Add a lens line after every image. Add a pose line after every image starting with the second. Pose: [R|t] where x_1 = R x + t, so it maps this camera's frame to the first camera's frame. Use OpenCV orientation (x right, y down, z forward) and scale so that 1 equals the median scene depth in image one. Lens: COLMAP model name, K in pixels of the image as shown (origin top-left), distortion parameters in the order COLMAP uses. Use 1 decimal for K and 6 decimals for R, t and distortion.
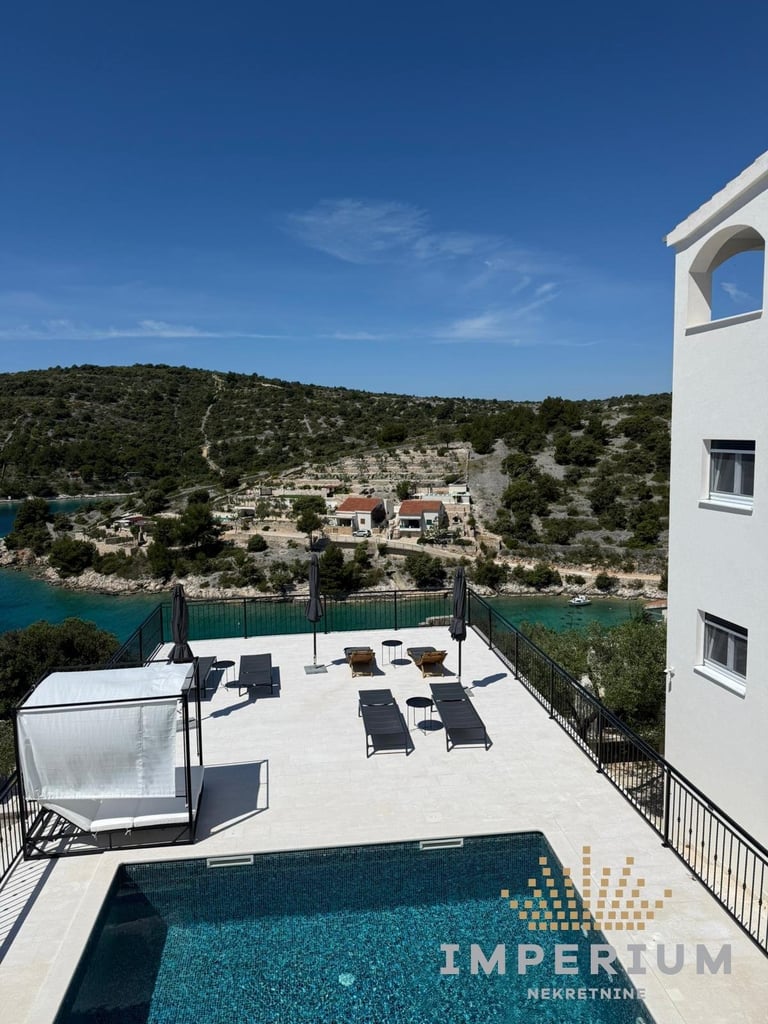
lens RADIAL K [[698.8, 0, 384.0], [0, 698.8, 512.0], [0, 0, 1]] dist [0.135529, -0.266629]
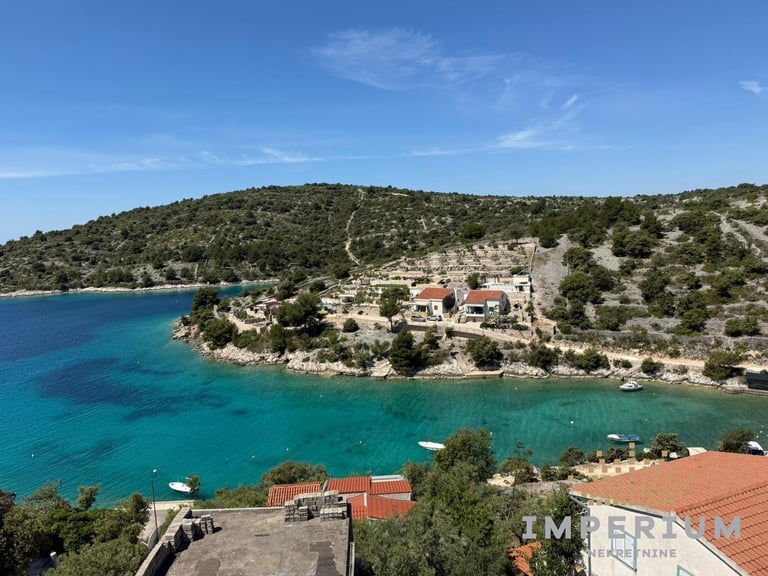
lens RADIAL K [[524.1, 0, 384.0], [0, 524.1, 288.0], [0, 0, 1]] dist [0.135529, -0.266629]
pose [[0.978453, -0.004890, -0.206414, 0.061699], [0.005389, 0.999984, 0.001857, -0.020548], [0.206402, -0.002930, 0.978463, 0.084305]]
